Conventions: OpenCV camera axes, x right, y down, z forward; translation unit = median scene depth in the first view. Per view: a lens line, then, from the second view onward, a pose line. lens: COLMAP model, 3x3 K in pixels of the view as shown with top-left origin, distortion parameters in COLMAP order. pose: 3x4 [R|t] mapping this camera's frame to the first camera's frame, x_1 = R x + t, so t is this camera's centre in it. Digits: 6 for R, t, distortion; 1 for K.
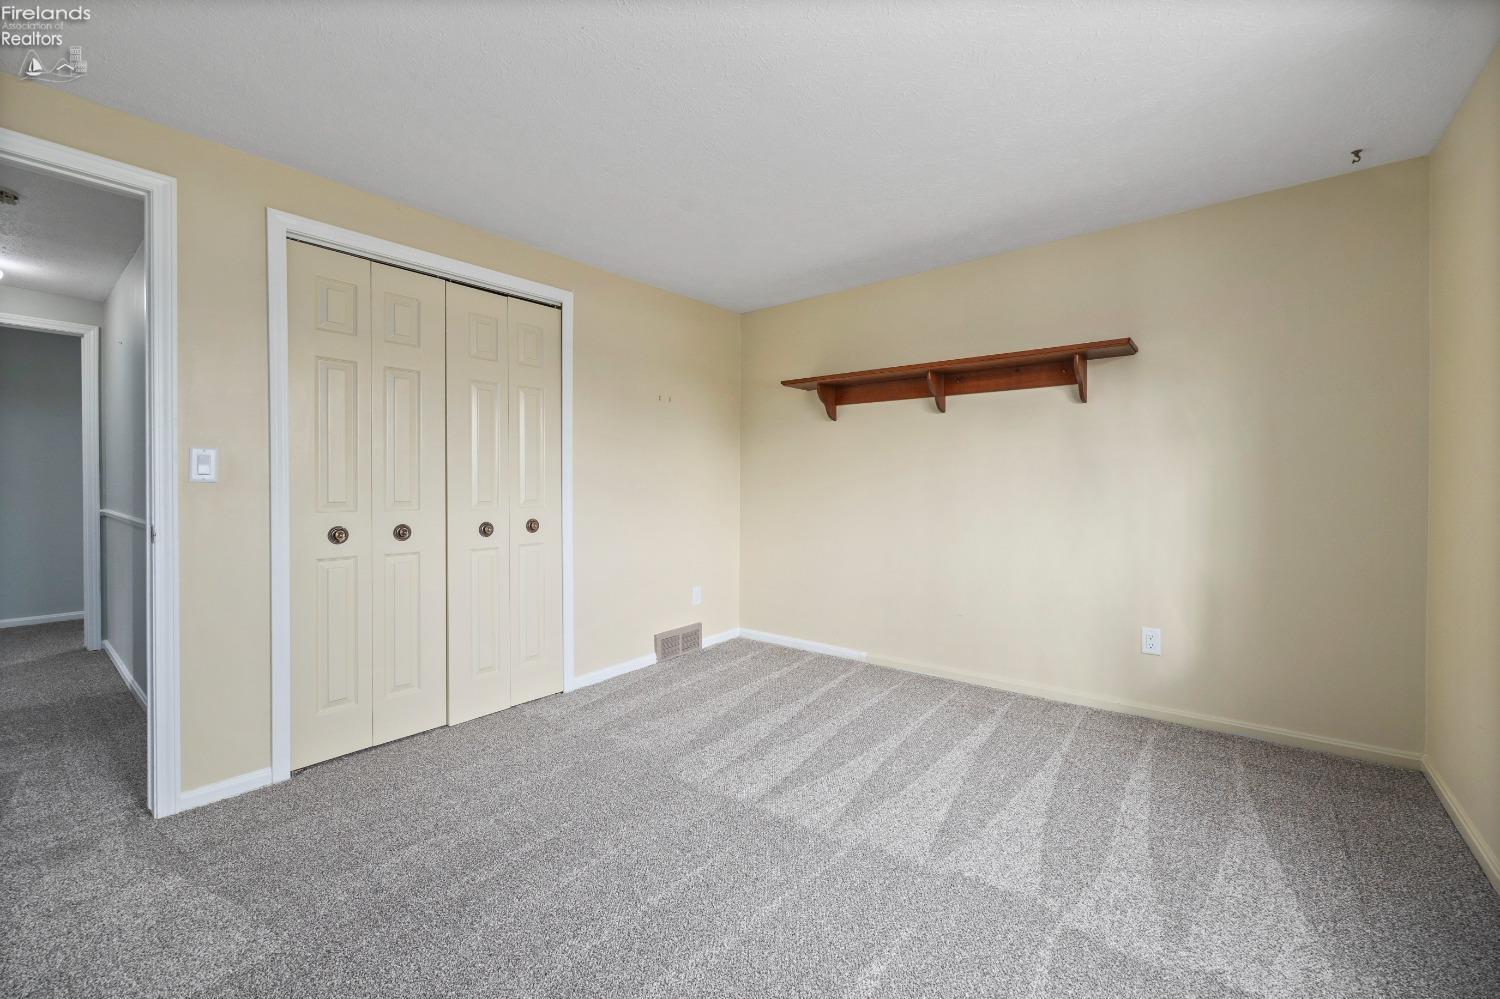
lens RADIAL K [[596.0, 0, 751.8], [0, 596.0, 492.2], [0, 0, 1]] dist [-0.001728, 0.000010]
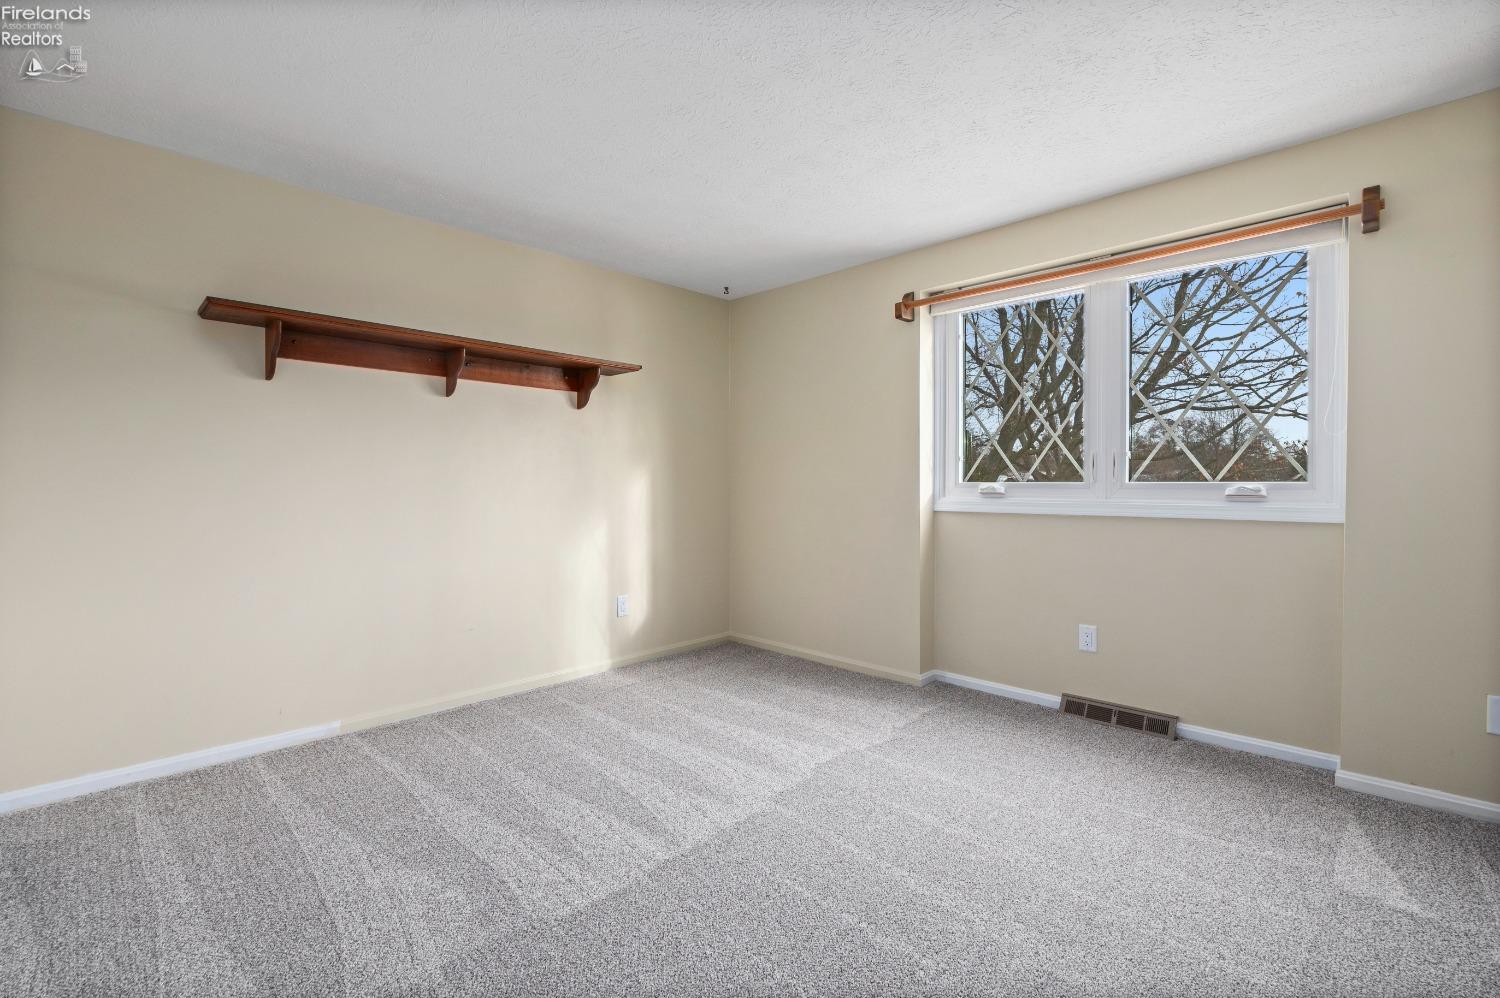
lens RADIAL K [[643.4, 0, 749.6], [0, 643.4, 484.1], [0, 0, 1]] dist [-0.008177, -0.000512]
pose [[0.131524, -0.001800, 0.991311, -0.665331], [0.014964, 0.999888, -0.000170, -0.002736], [-0.991200, 0.014857, 0.131537, 0.568233]]
